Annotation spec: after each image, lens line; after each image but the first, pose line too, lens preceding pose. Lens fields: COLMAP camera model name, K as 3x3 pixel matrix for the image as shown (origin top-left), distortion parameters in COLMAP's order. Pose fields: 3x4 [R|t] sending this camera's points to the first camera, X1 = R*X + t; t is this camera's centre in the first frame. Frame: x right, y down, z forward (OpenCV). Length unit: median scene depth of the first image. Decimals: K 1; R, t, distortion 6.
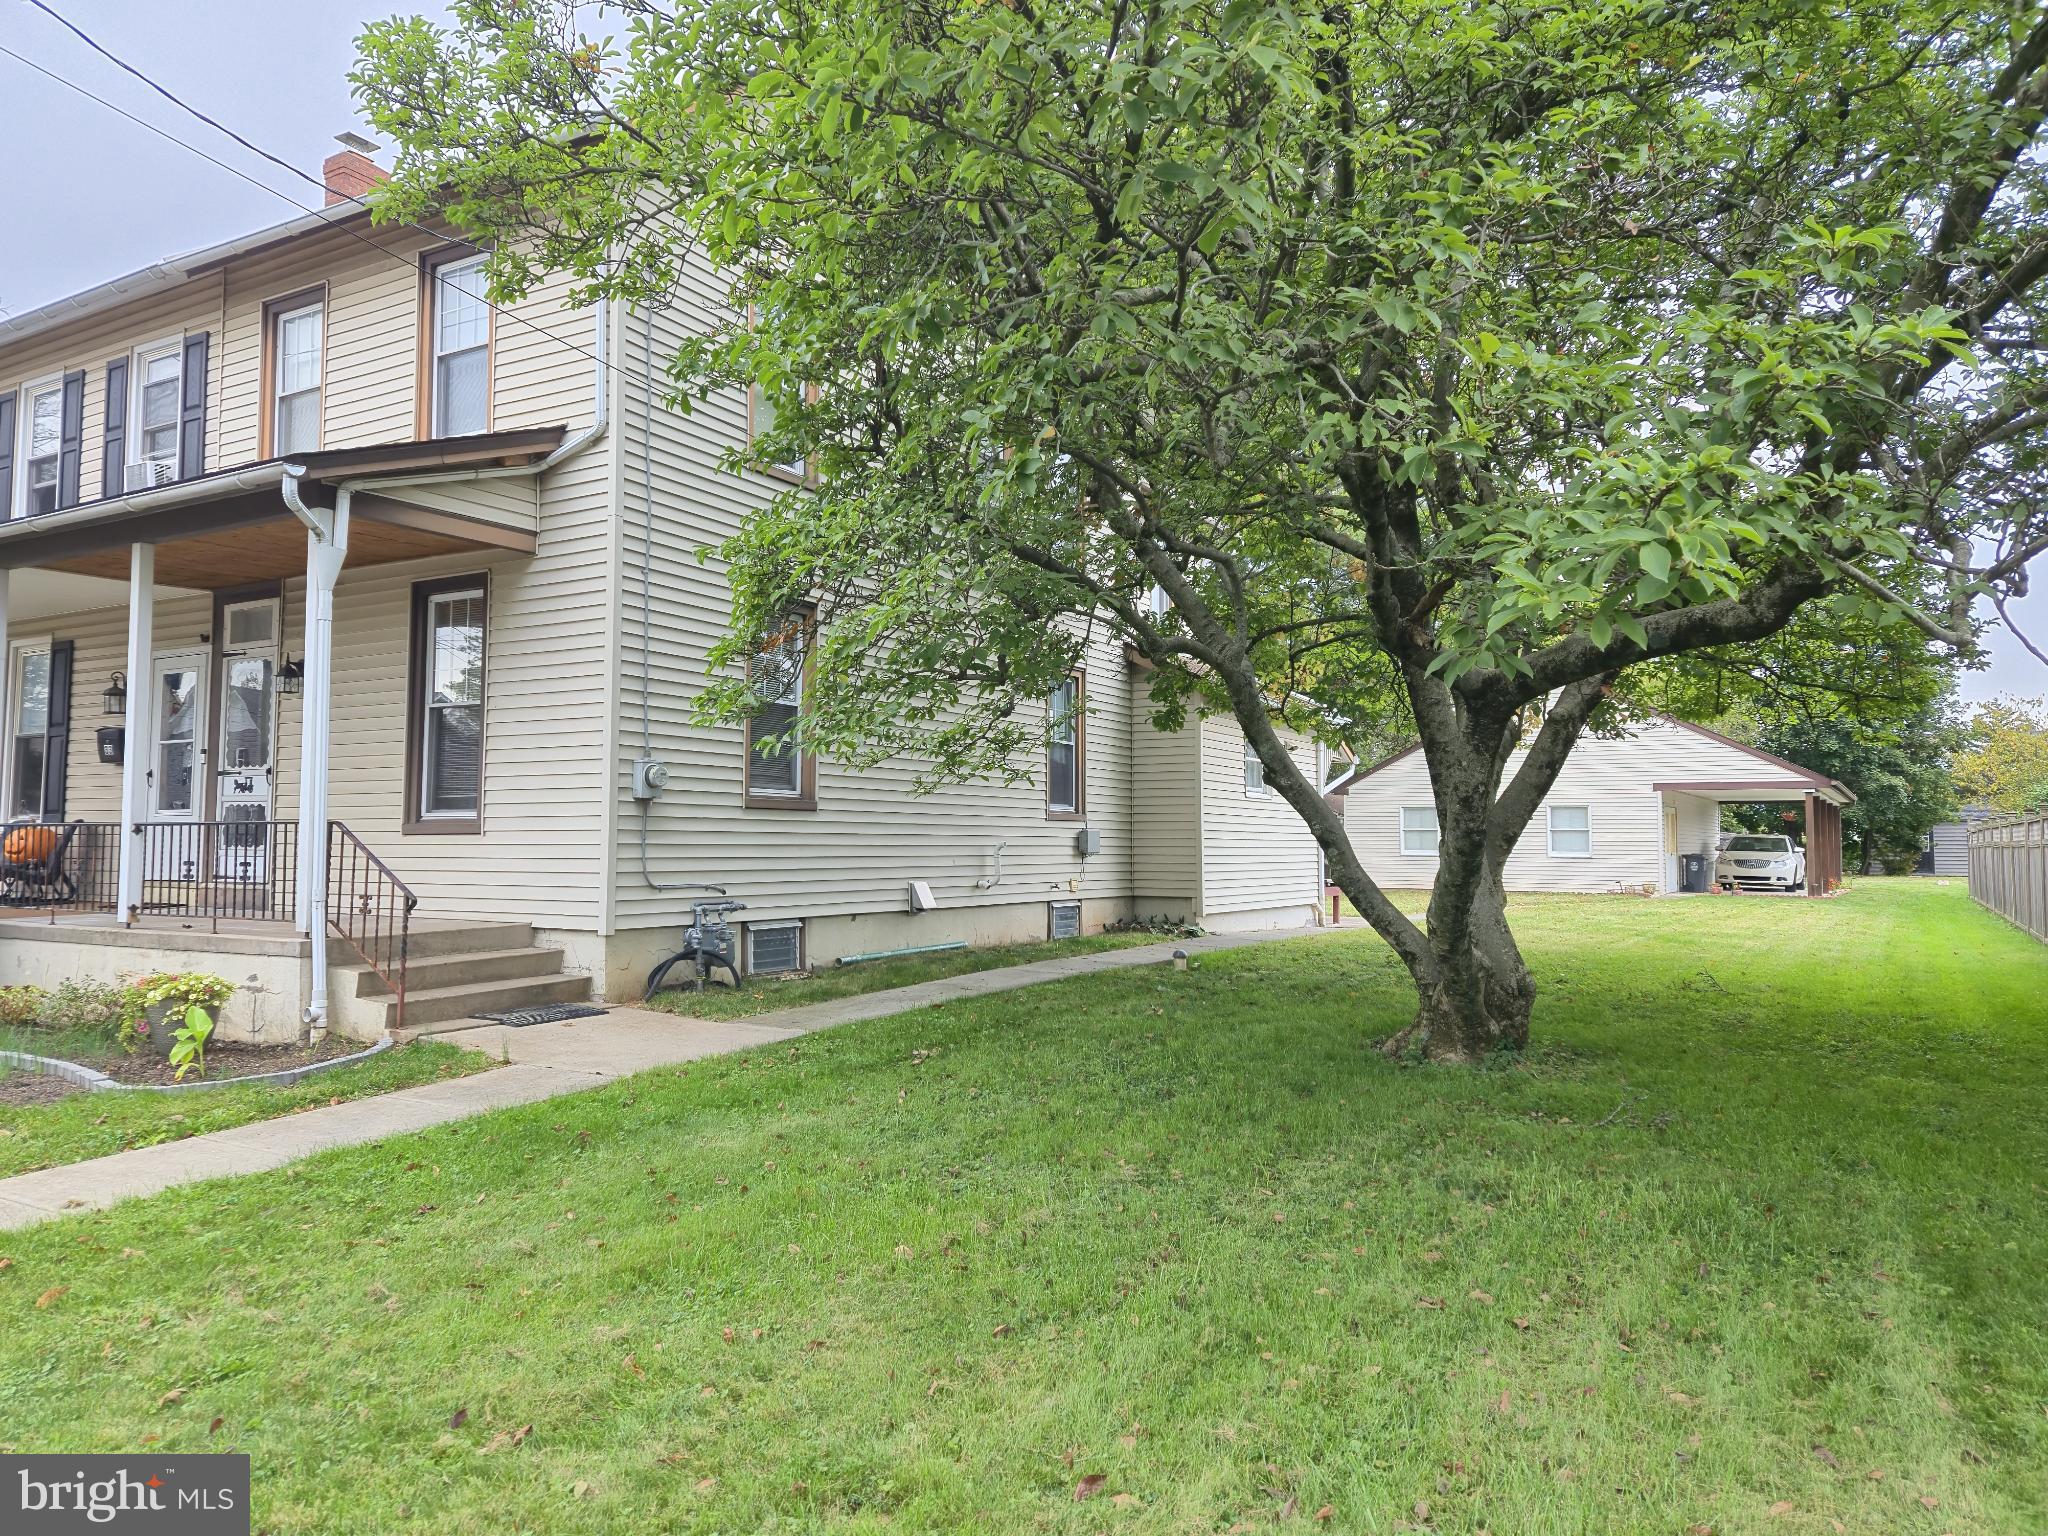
lens RADIAL K [[1410.9, 0, 1014.9], [0, 1410.9, 761.8], [0, 0, 1]] dist [0.054827, -0.026932]
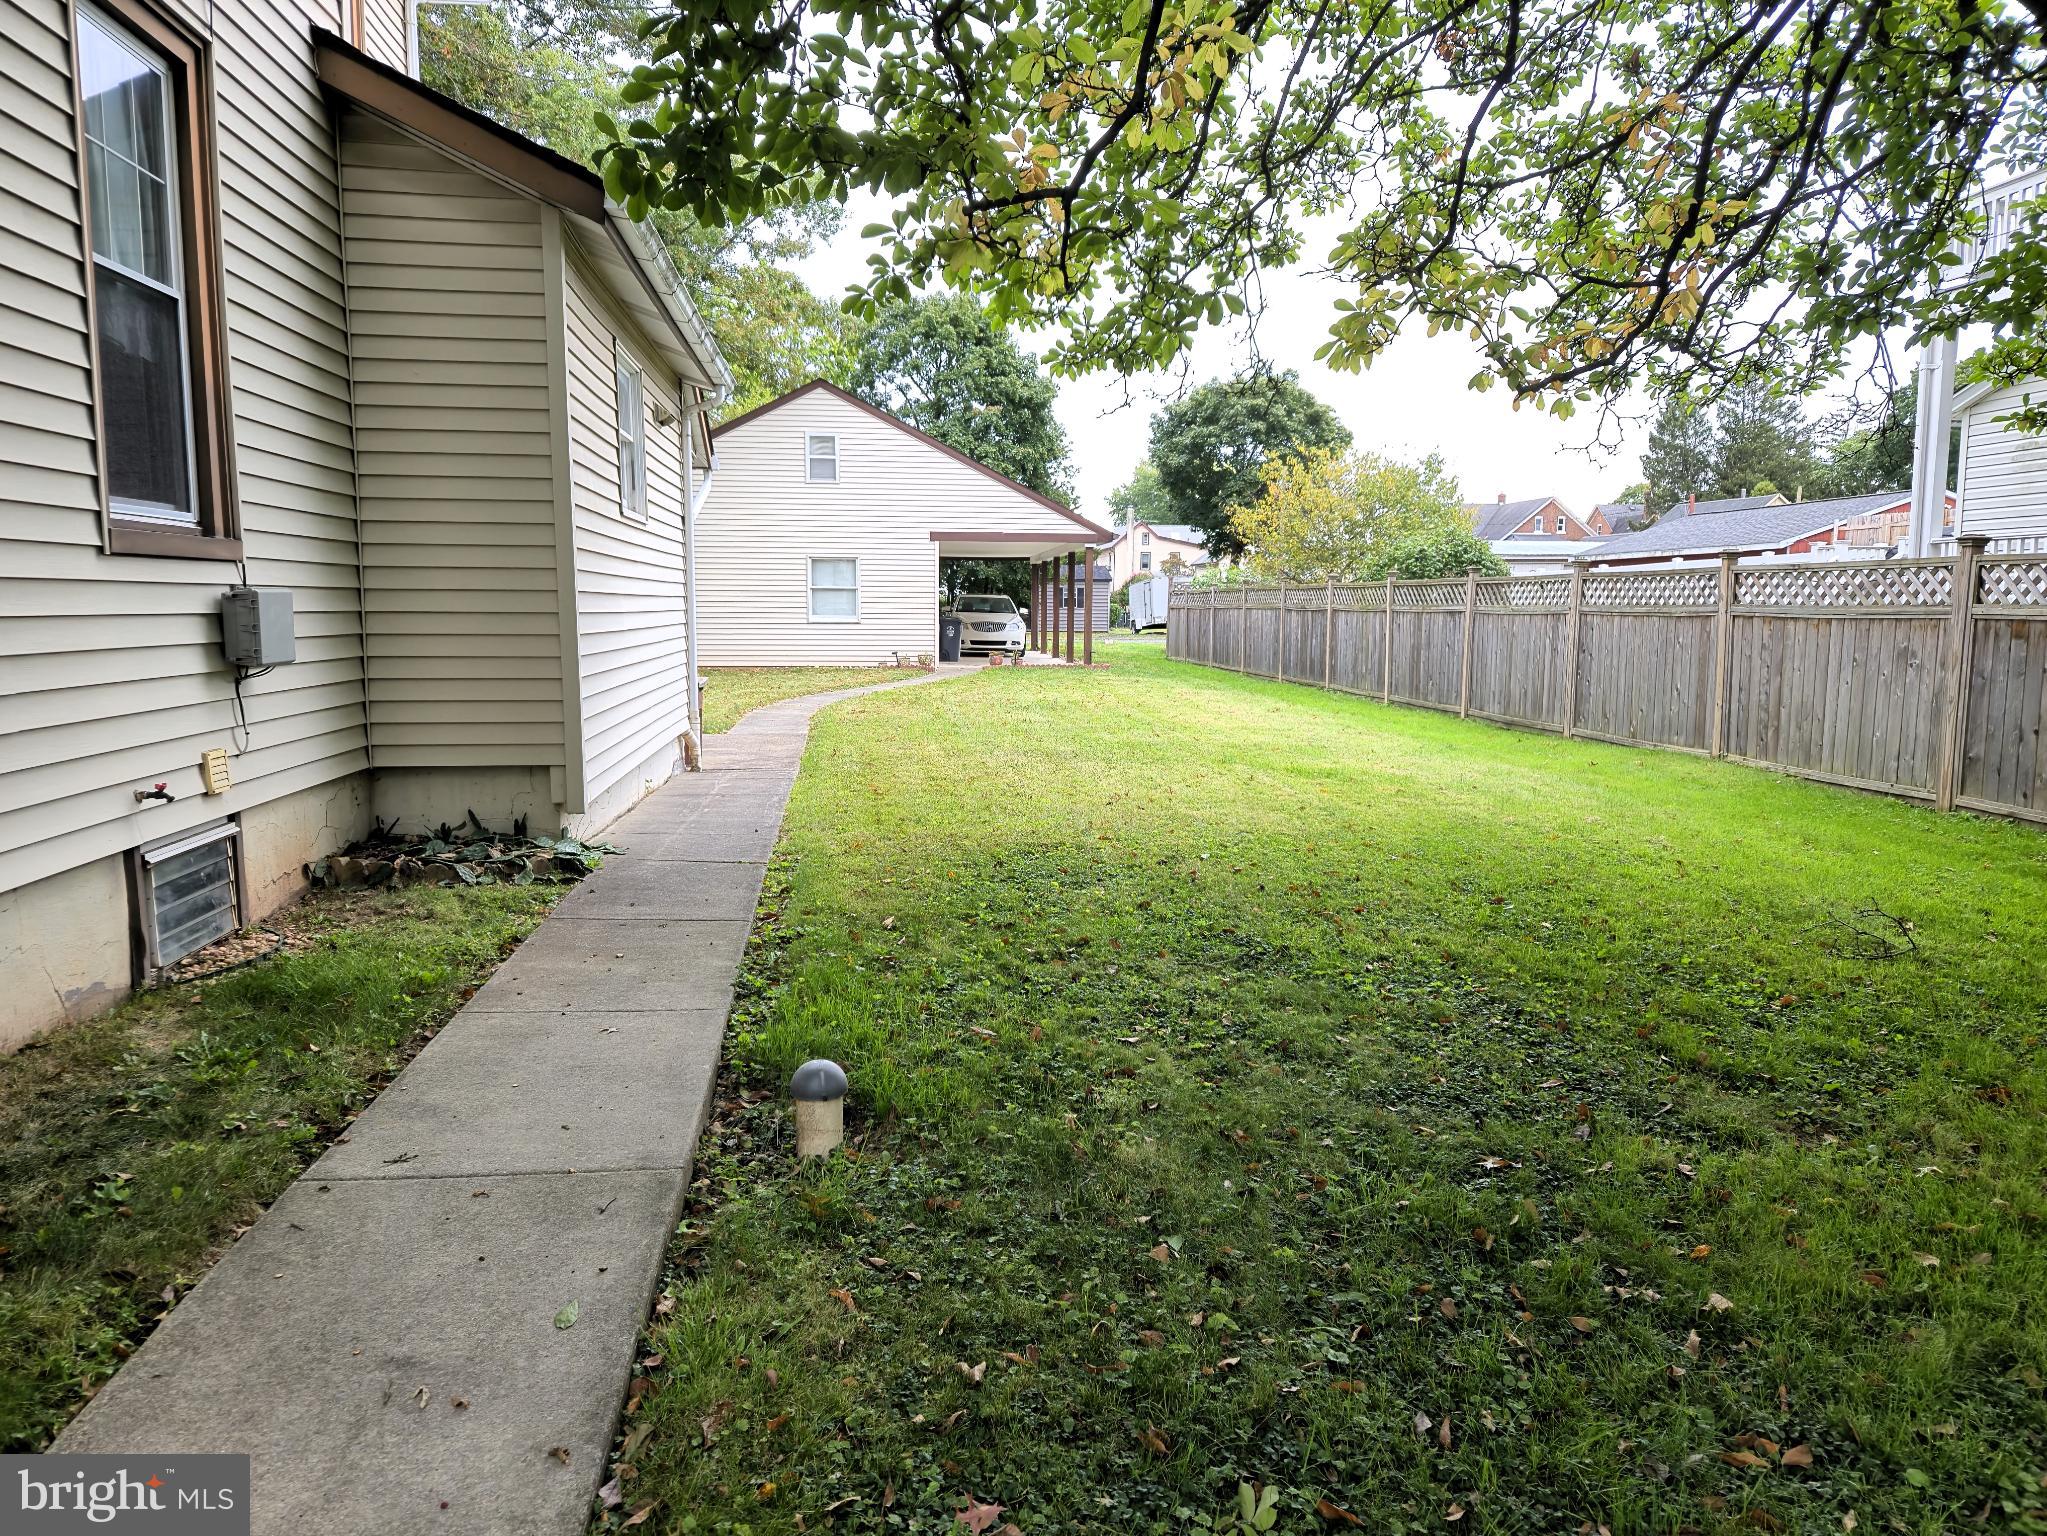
lens RADIAL K [[1410.2, 0, 1021.6], [0, 1410.2, 757.6], [0, 0, 1]] dist [0.054827, -0.026932]
pose [[0.799901, -0.063669, 0.596745, -0.003467], [-0.038385, 0.986892, 0.156748, 0.037275], [-0.598903, -0.148289, 0.786972, 0.835364]]
